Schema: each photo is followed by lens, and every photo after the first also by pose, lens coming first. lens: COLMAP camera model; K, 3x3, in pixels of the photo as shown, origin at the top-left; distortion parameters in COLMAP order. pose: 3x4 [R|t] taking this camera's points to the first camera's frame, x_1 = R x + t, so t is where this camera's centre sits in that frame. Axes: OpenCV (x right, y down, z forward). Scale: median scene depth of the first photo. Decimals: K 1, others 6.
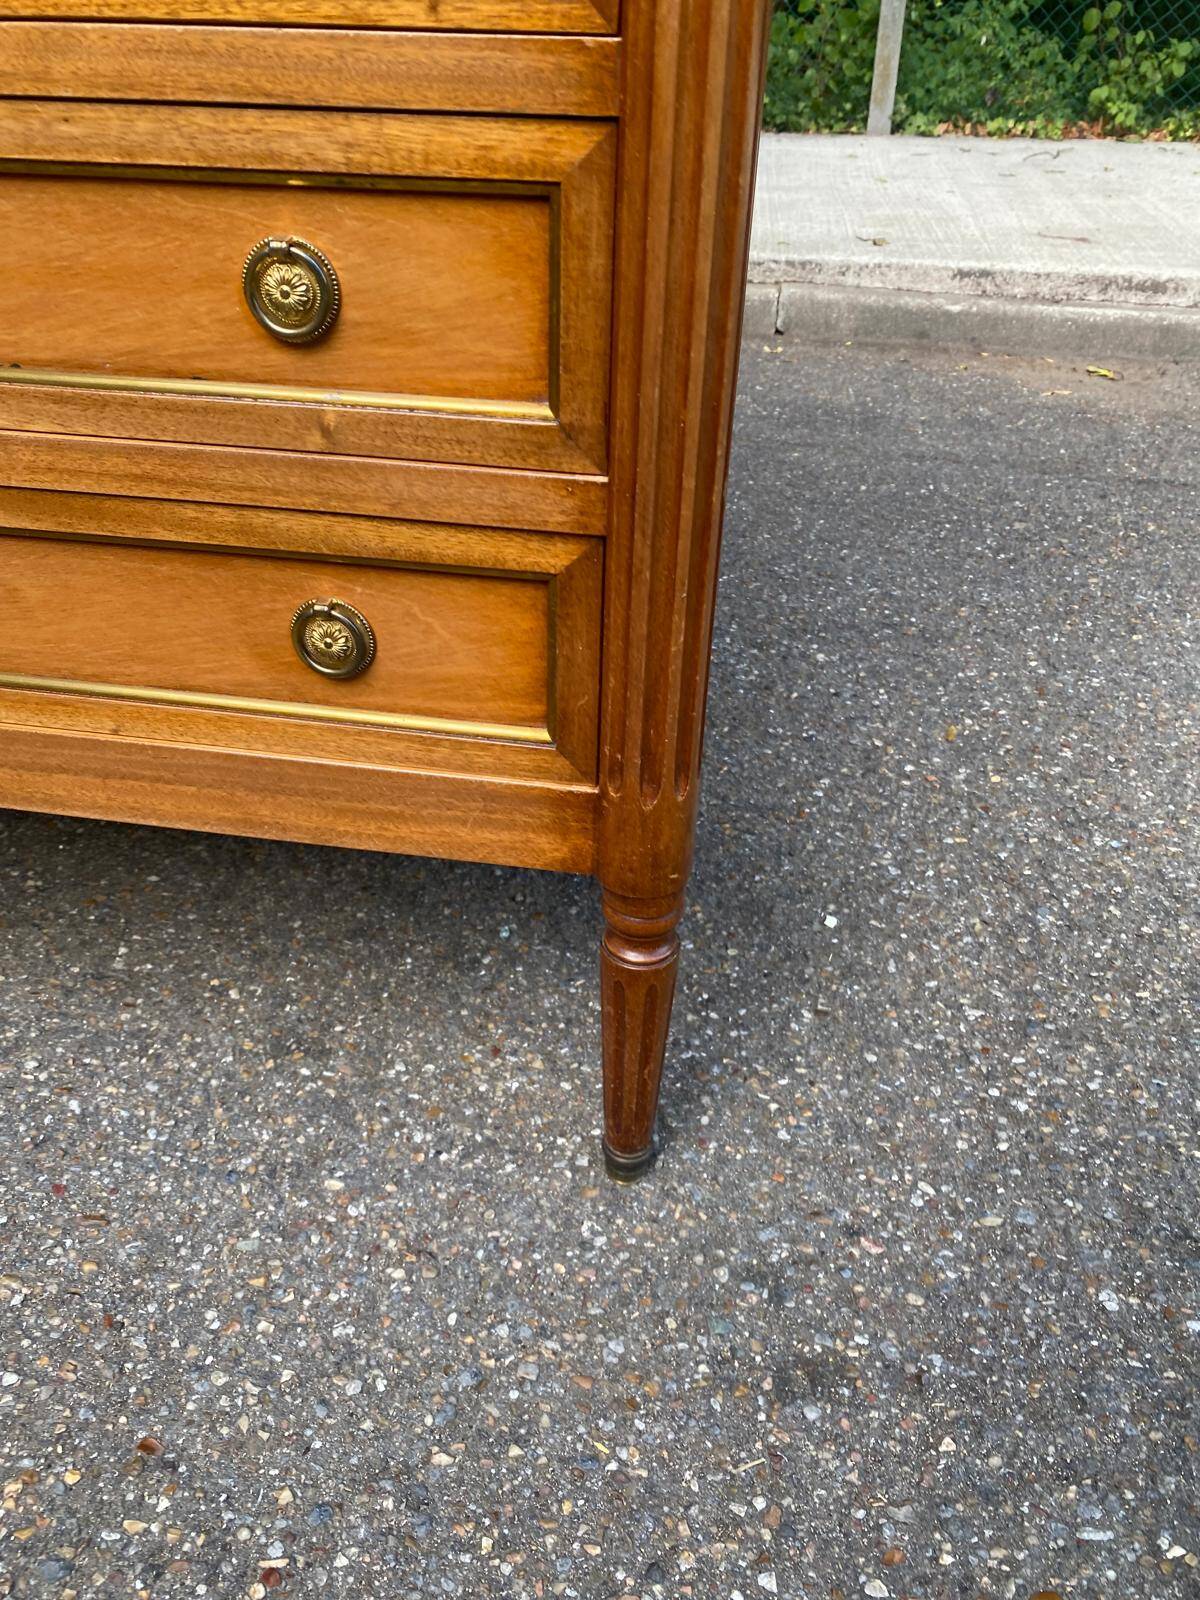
lens RADIAL K [[1231.5, 0, 593.6], [0, 1231.5, 784.1], [0, 0, 1]] dist [-0.000765, 0.003424]
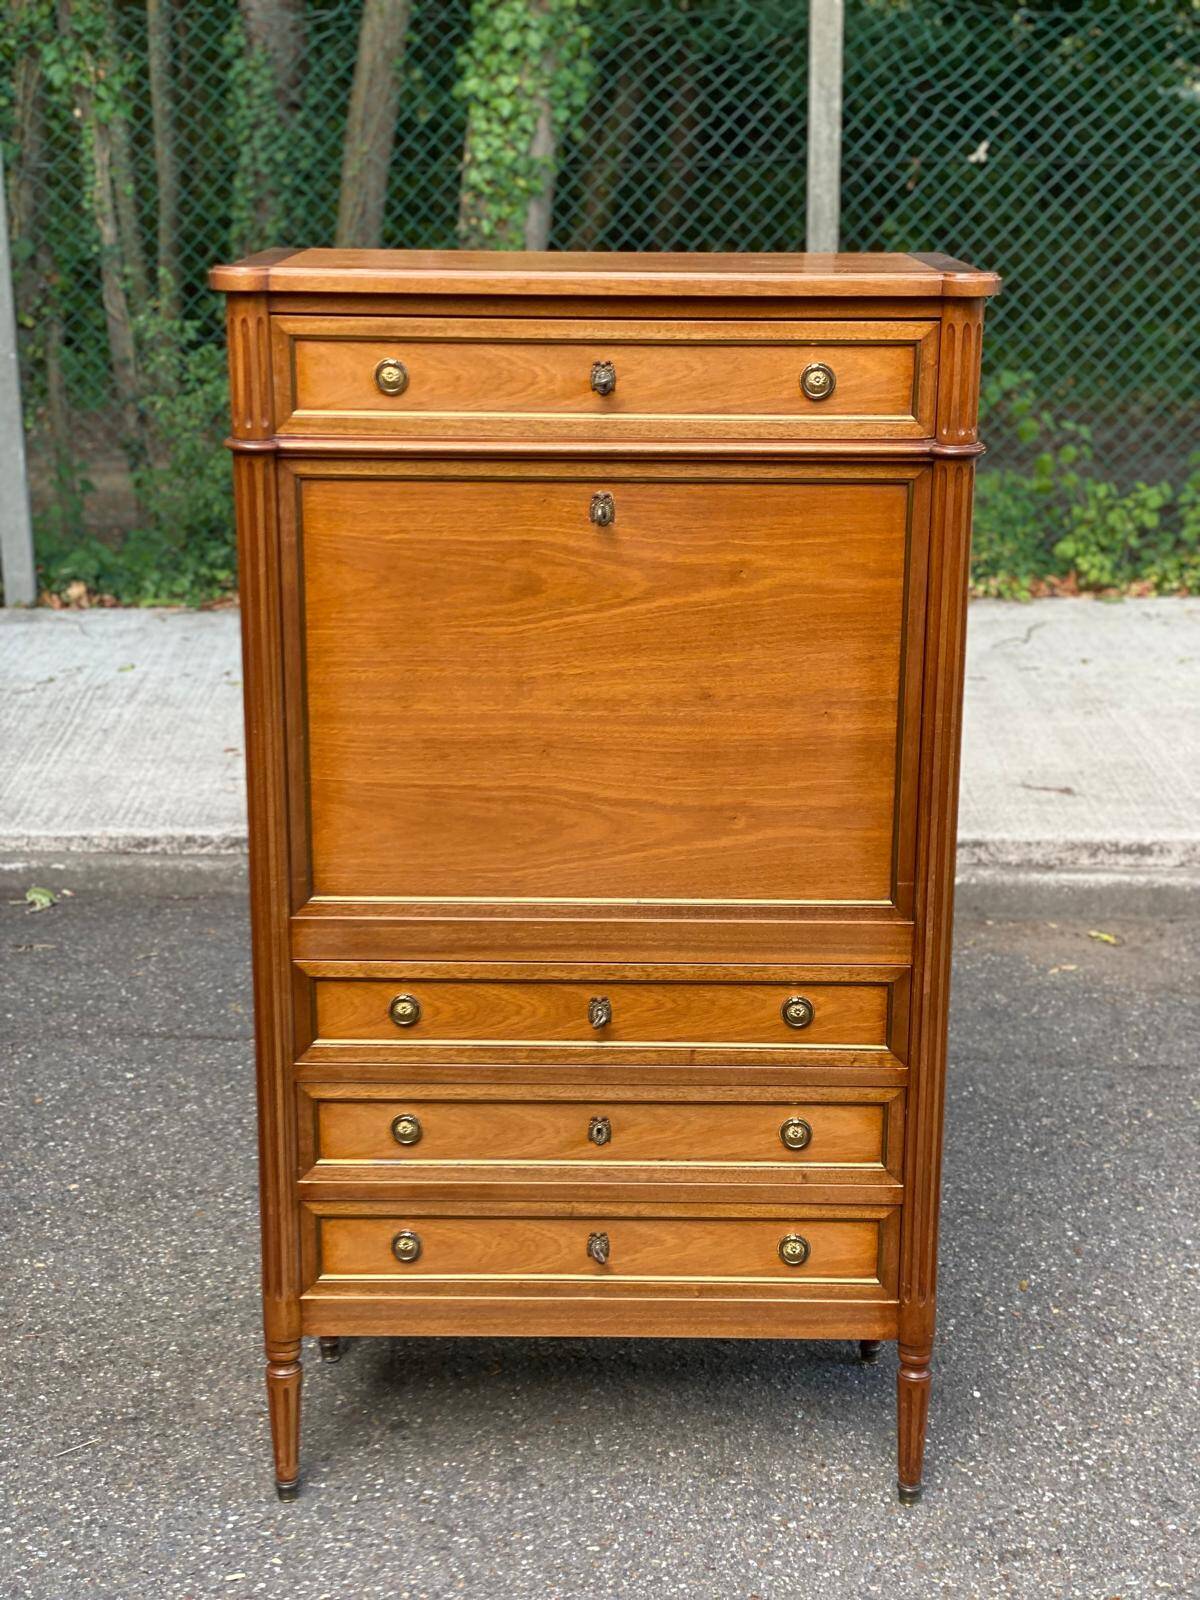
lens RADIAL K [[2411.6, 0, 604.5], [0, 2411.6, 753.3], [0, 0, 1]] dist [0.096672, 0.000000]
pose [[0.987779, -0.056813, 0.145141, -0.969683], [0.098502, 0.949213, -0.298817, 0.283280], [-0.120793, 0.309462, 0.943209, -3.090115]]
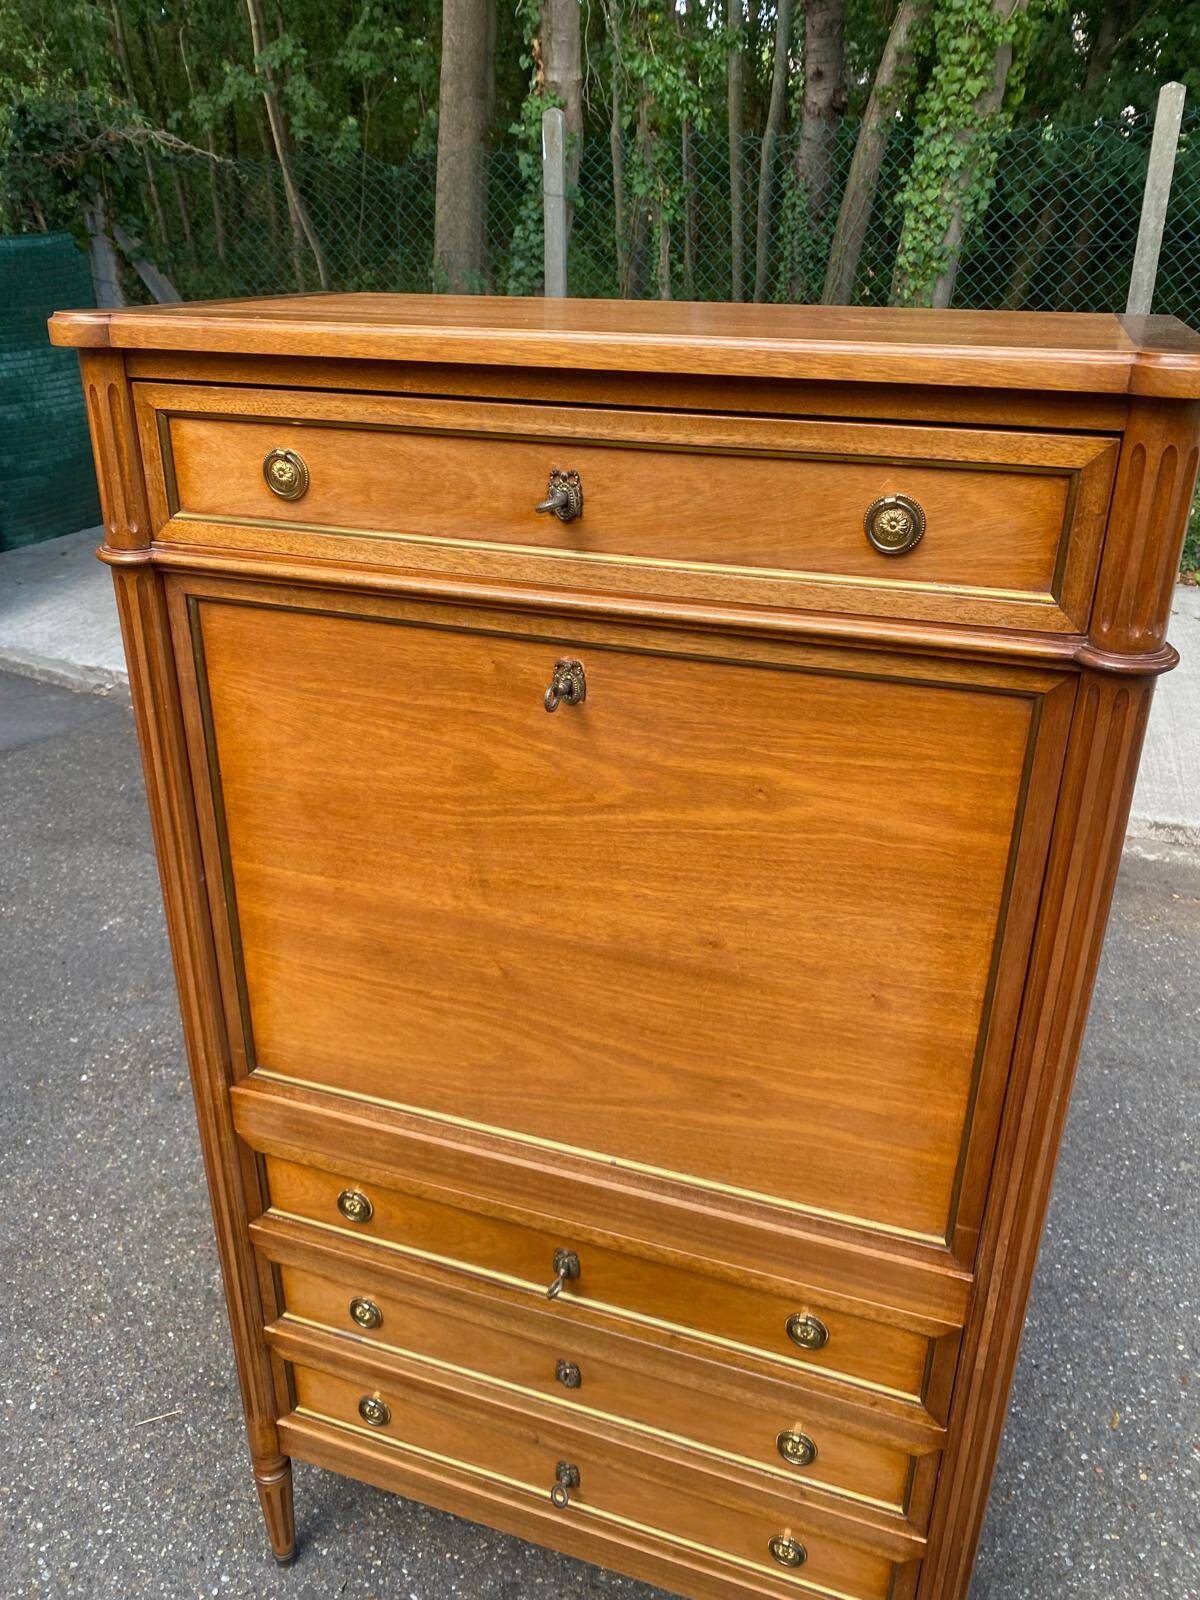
lens RADIAL K [[1231.5, 0, 584.6], [0, 1231.5, 763.4], [0, 0, 1]] dist [-0.000765, 0.003424]
pose [[0.983528, 0.056413, -0.171726, -0.201044], [-0.084026, 0.983851, -0.158040, -0.835367], [0.160037, 0.169867, 0.972386, -1.067134]]
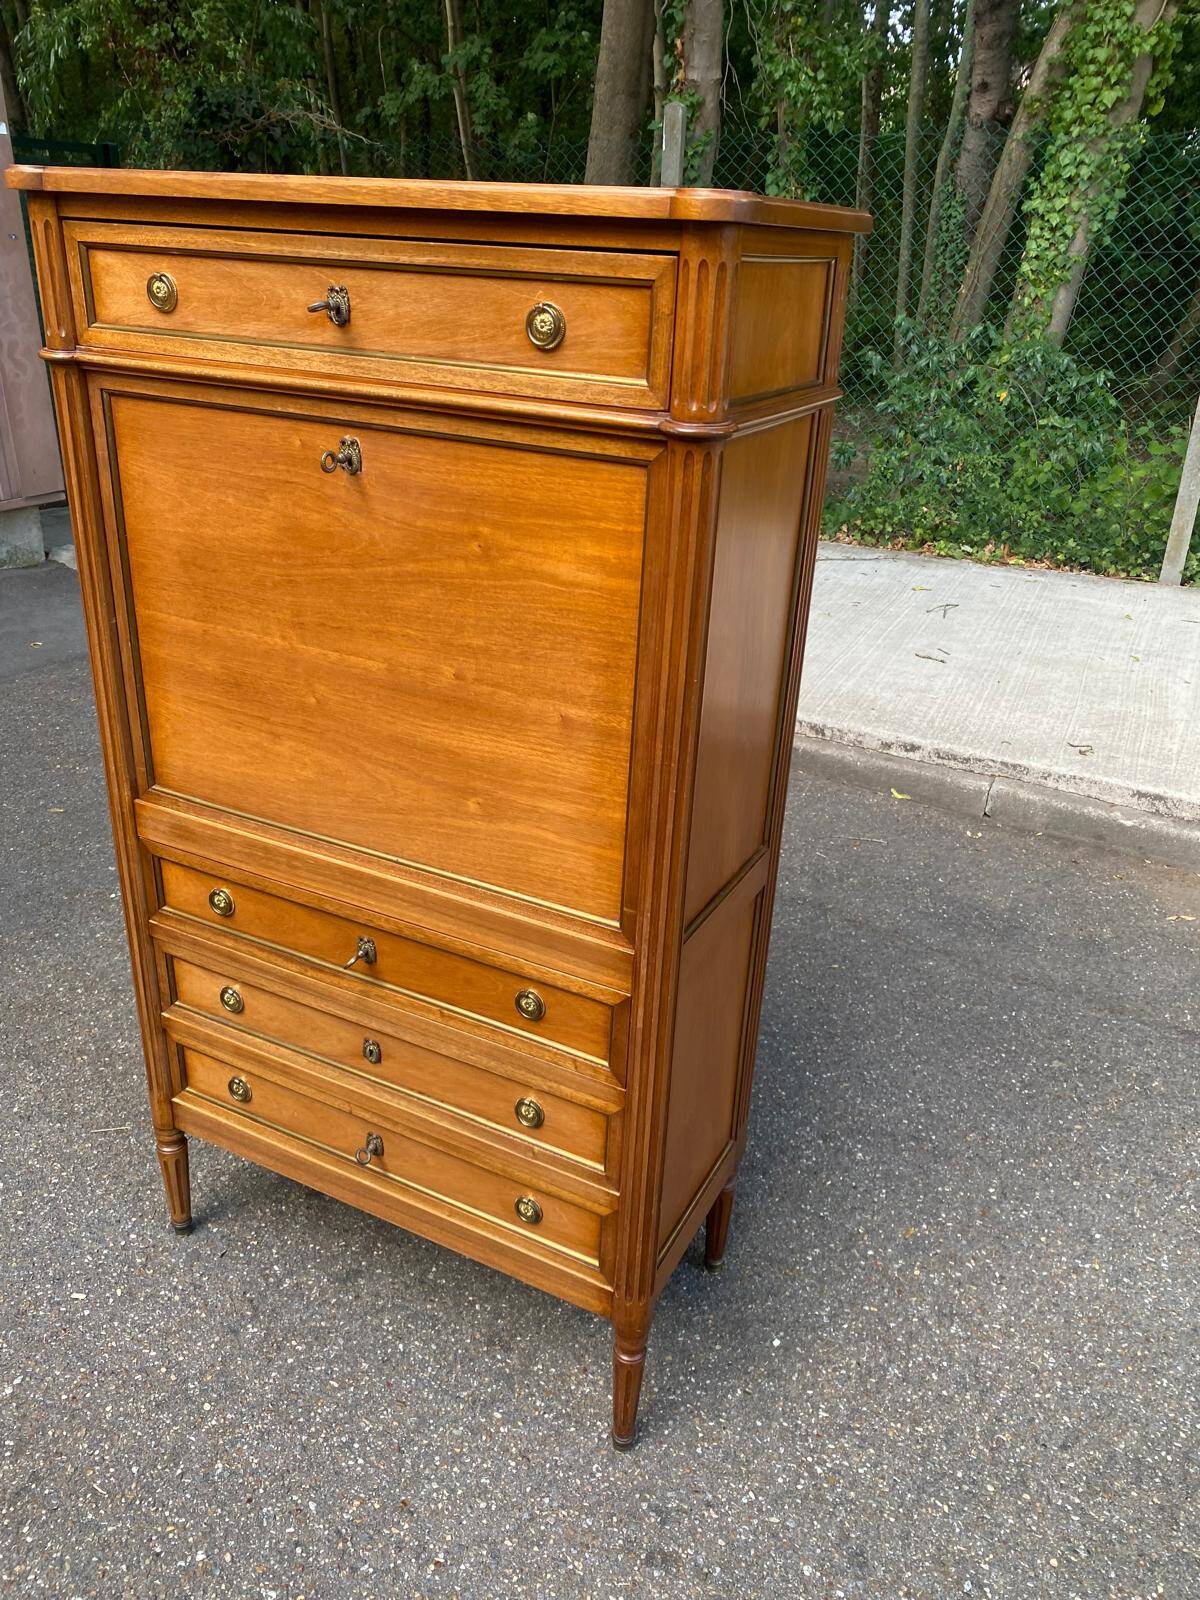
lens RADIAL K [[1231.5, 0, 601.4], [0, 1231.5, 780.7], [0, 0, 1]] dist [-0.000765, 0.003424]
pose [[0.951190, 0.143017, -0.273464, 0.411085], [-0.186705, 0.972253, -0.140946, -0.512724], [0.245719, 0.185123, 0.951500, -1.291499]]
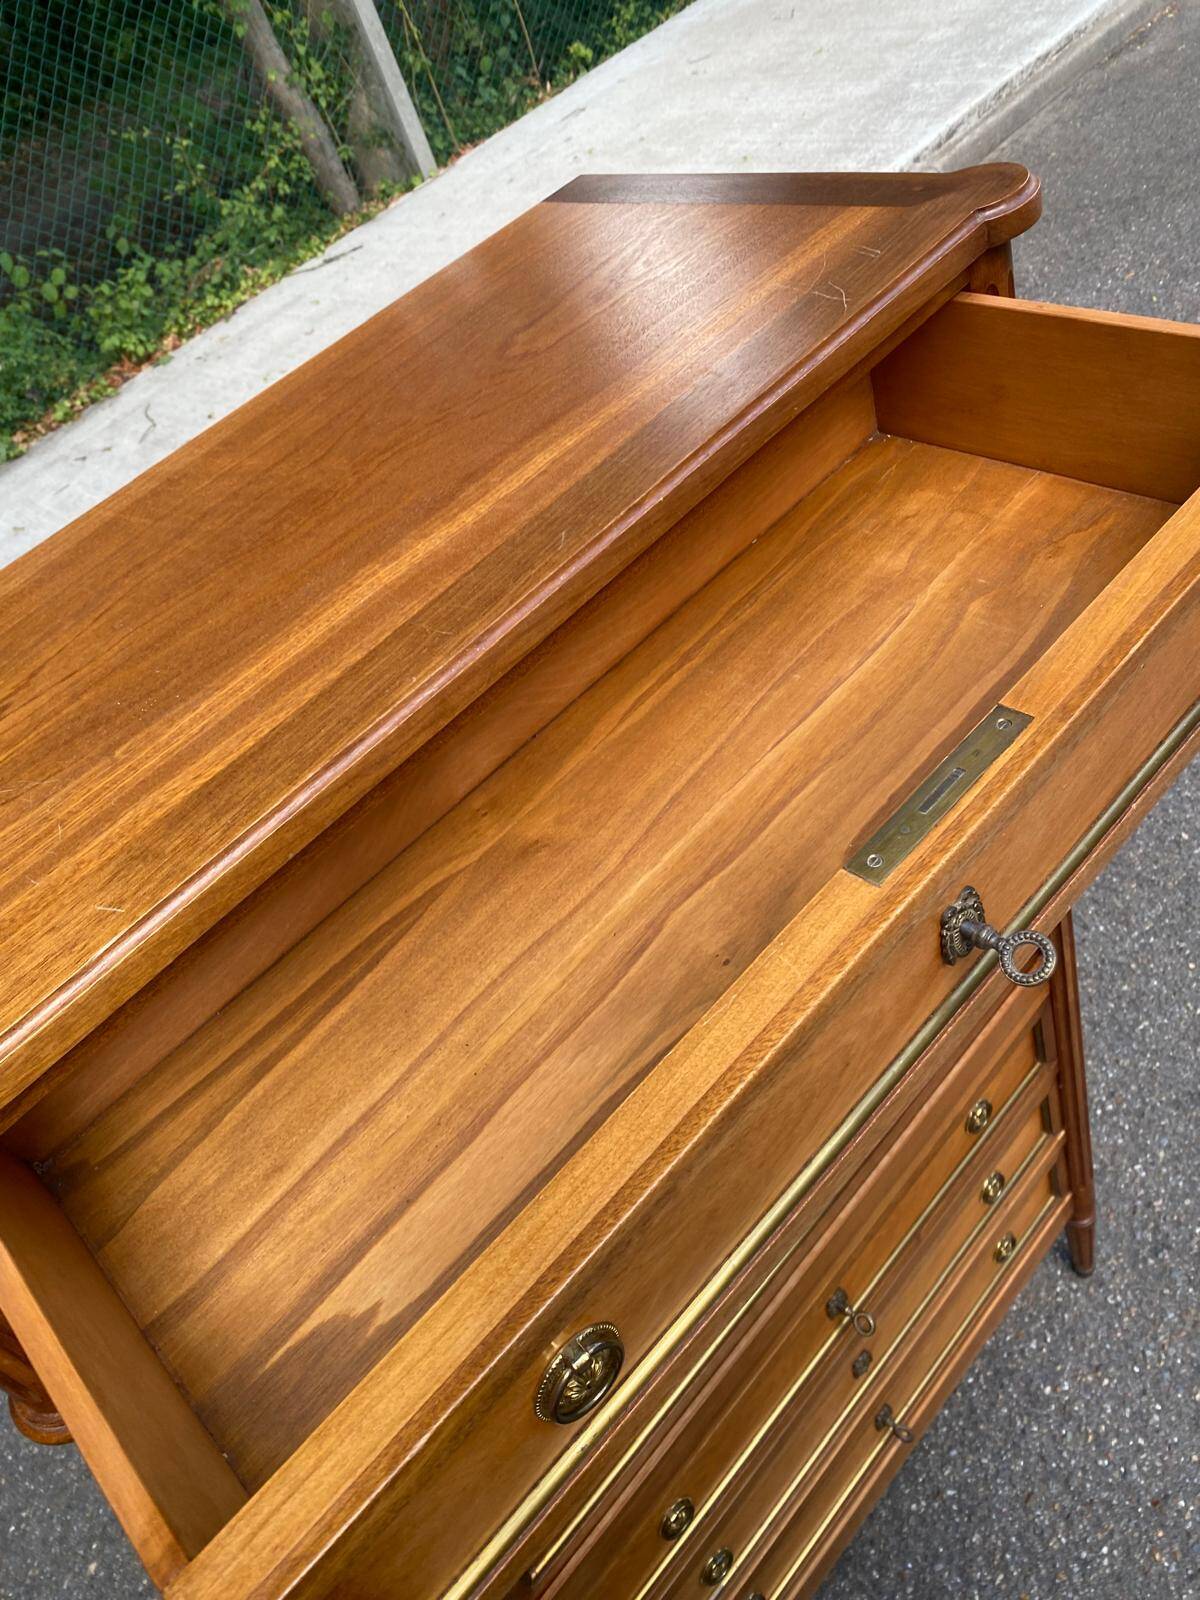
lens RADIAL K [[1220.4, 0, 602.1], [0, 1220.4, 778.3], [0, 0, 1]] dist [0.016013, -0.018950]
pose [[0.547000, -0.703317, 0.454022, -0.834669], [0.688661, 0.686415, 0.233623, -1.436175], [-0.475958, 0.184875, 0.859817, -0.695546]]
